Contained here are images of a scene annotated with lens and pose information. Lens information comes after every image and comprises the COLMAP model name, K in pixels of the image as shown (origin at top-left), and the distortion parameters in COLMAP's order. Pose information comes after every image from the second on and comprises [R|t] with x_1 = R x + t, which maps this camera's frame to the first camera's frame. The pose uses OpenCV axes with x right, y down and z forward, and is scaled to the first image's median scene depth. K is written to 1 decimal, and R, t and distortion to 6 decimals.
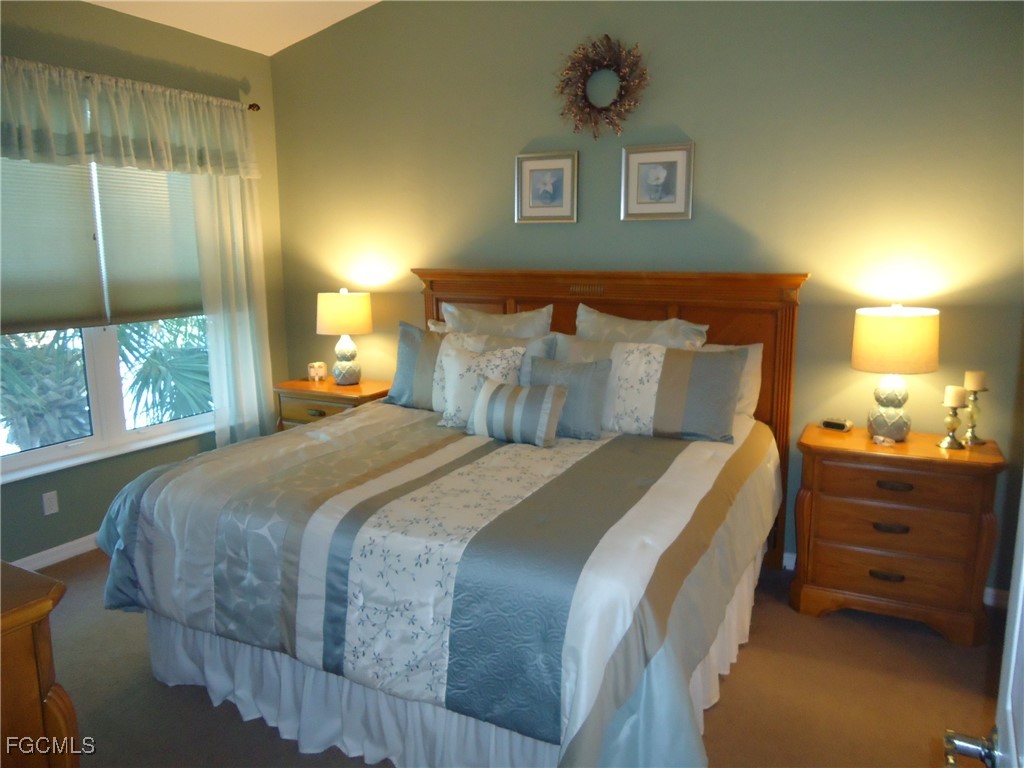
lens RADIAL K [[758.7, 0, 508.4], [0, 758.7, 380.6], [0, 0, 1]] dist [-0.014255, 0.016195]
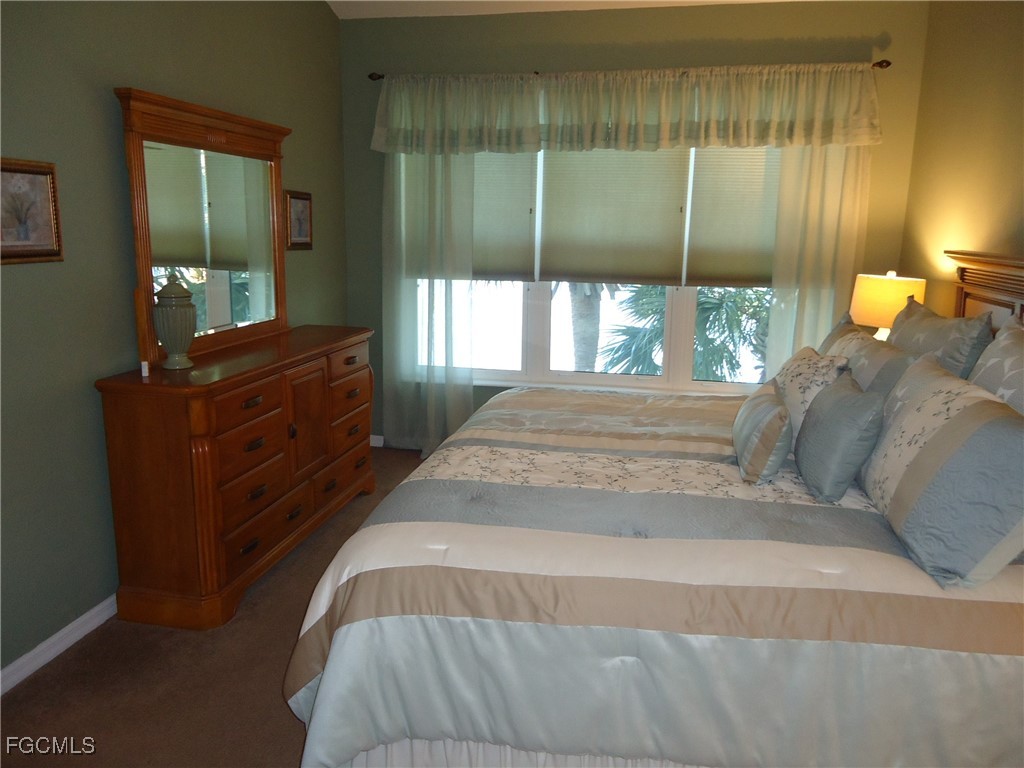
lens RADIAL K [[758.7, 0, 510.5], [0, 758.7, 387.3], [0, 0, 1]] dist [-0.014255, 0.016195]
pose [[0.291293, 0.213977, -0.932396, 0.534045], [-0.179249, 0.969609, 0.166518, -0.071198], [0.939691, 0.118626, 0.320795, 0.404736]]
